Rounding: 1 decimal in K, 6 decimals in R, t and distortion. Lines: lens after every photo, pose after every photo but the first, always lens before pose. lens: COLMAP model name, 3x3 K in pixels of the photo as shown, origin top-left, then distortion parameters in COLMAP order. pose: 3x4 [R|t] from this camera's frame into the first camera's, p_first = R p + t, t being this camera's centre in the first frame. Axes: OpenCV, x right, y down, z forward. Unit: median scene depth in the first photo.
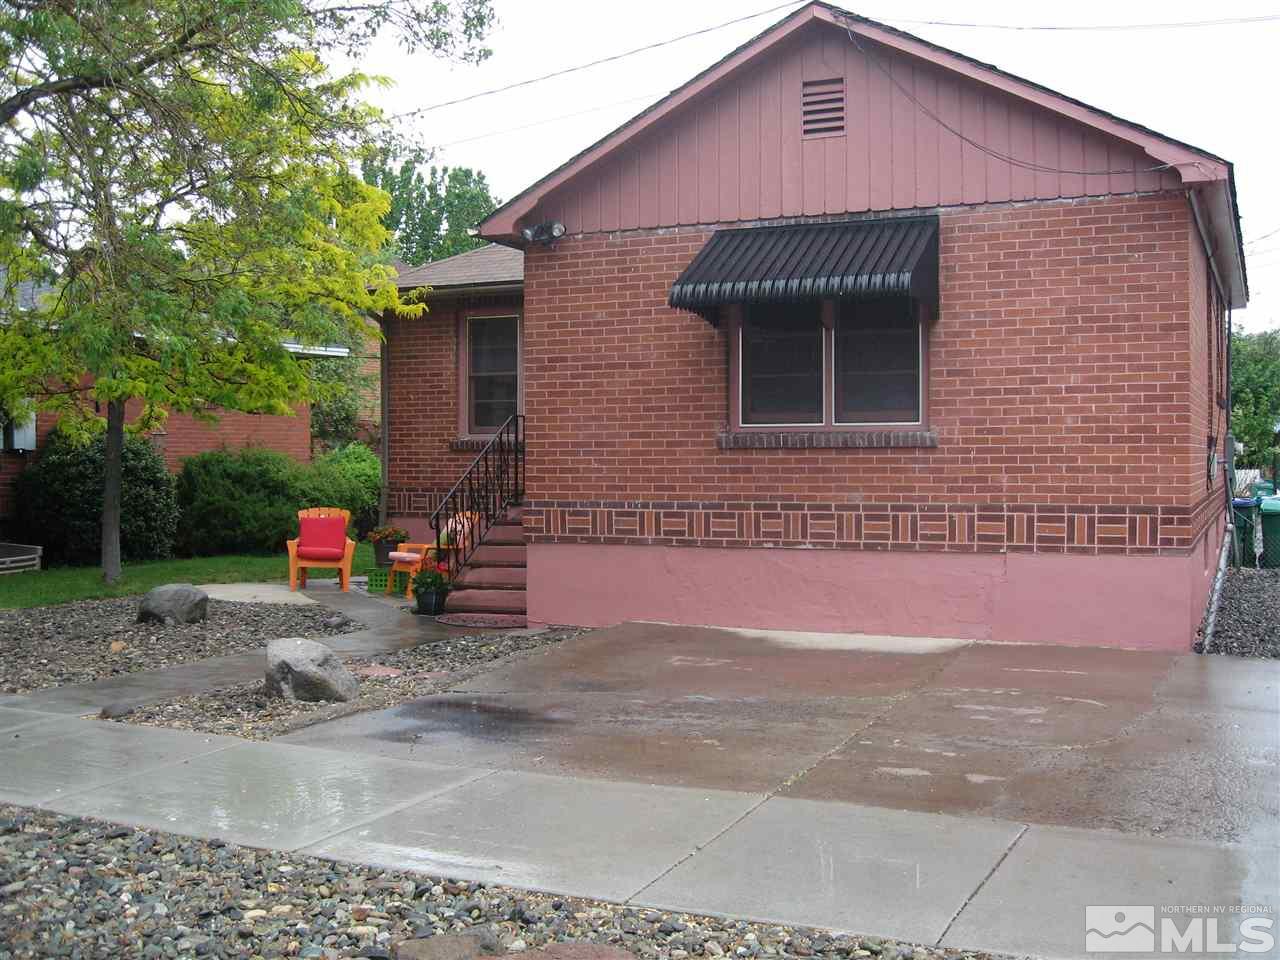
lens RADIAL K [[1403.6, 0, 640.0], [0, 1403.6, 480.0], [0, 0, 1]] dist [-0.113964, 0.044162]
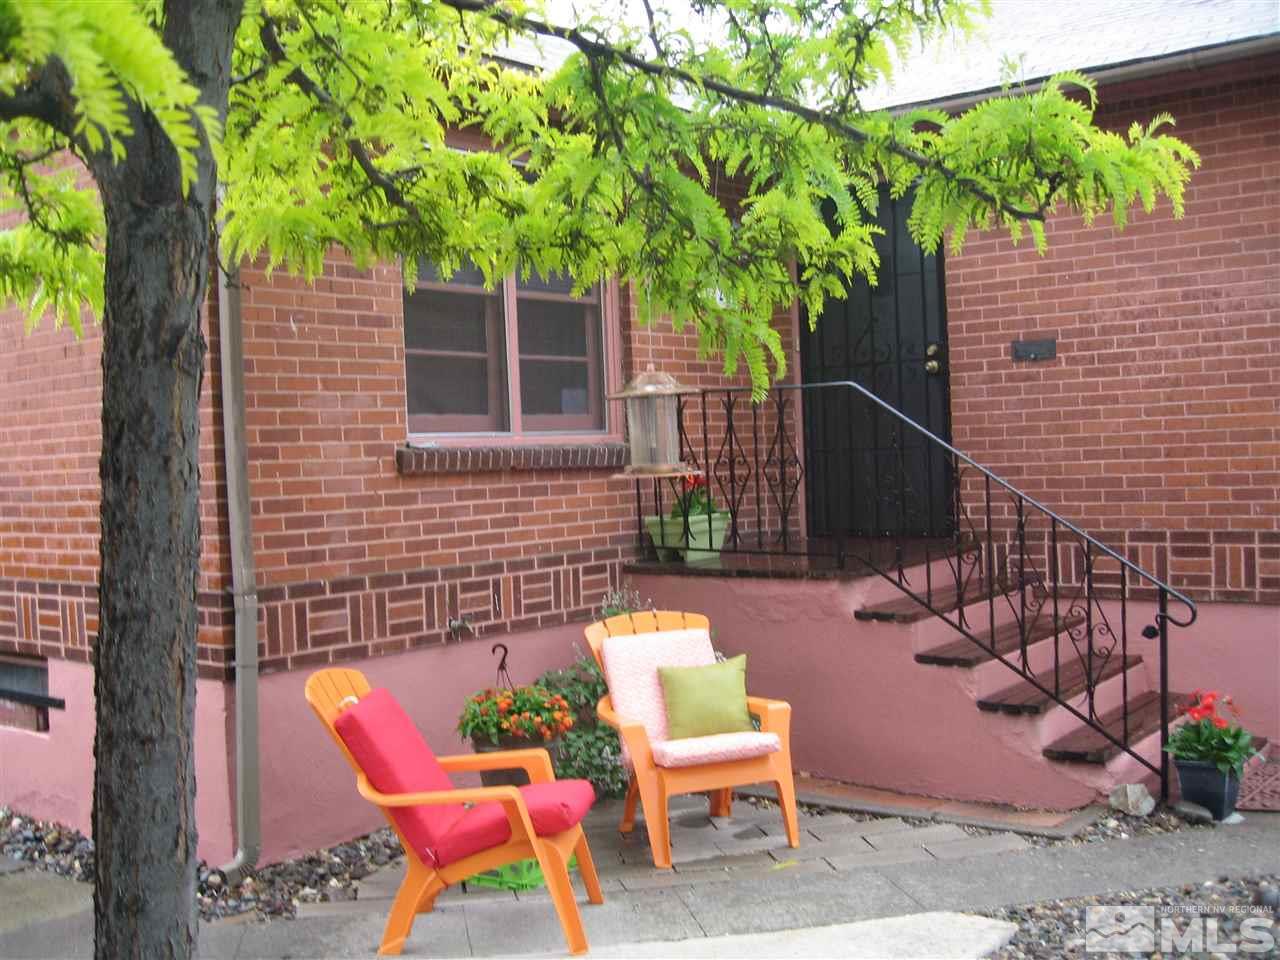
lens RADIAL K [[1403.6, 0, 640.0], [0, 1403.6, 480.0], [0, 0, 1]] dist [-0.113964, 0.044162]
pose [[0.247227, -0.023074, 0.968683, -0.733317], [0.055496, 0.998413, 0.009619, -0.029635], [-0.967367, 0.051380, 0.248115, 1.263782]]
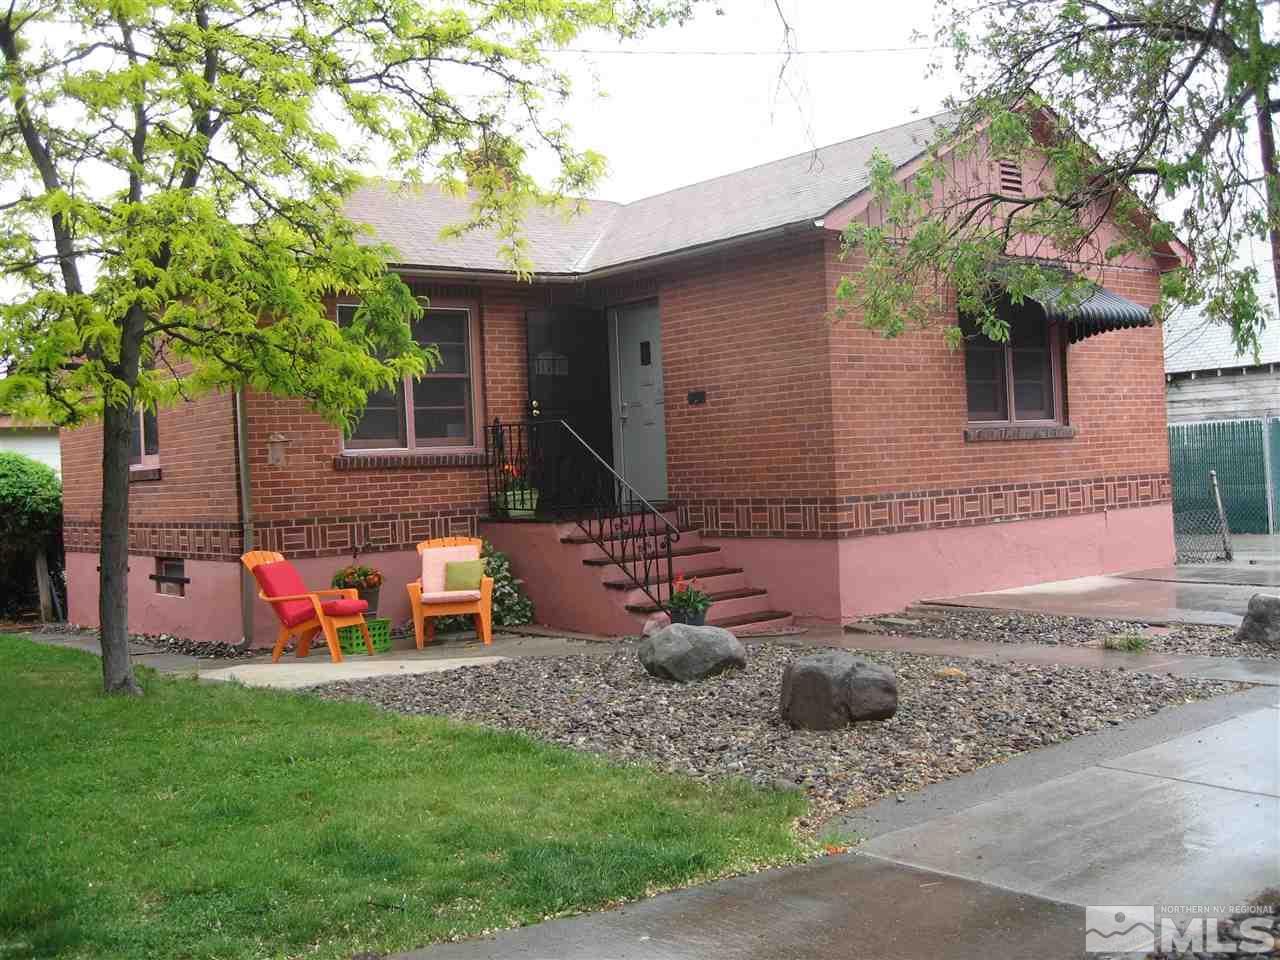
lens RADIAL K [[1403.6, 0, 640.0], [0, 1403.6, 480.0], [0, 0, 1]] dist [-0.113964, 0.044162]
pose [[0.456201, -0.024345, 0.889544, -1.138355], [0.061117, 0.998122, -0.004027, -0.002376], [-0.887776, 0.056204, 0.456832, 0.730500]]
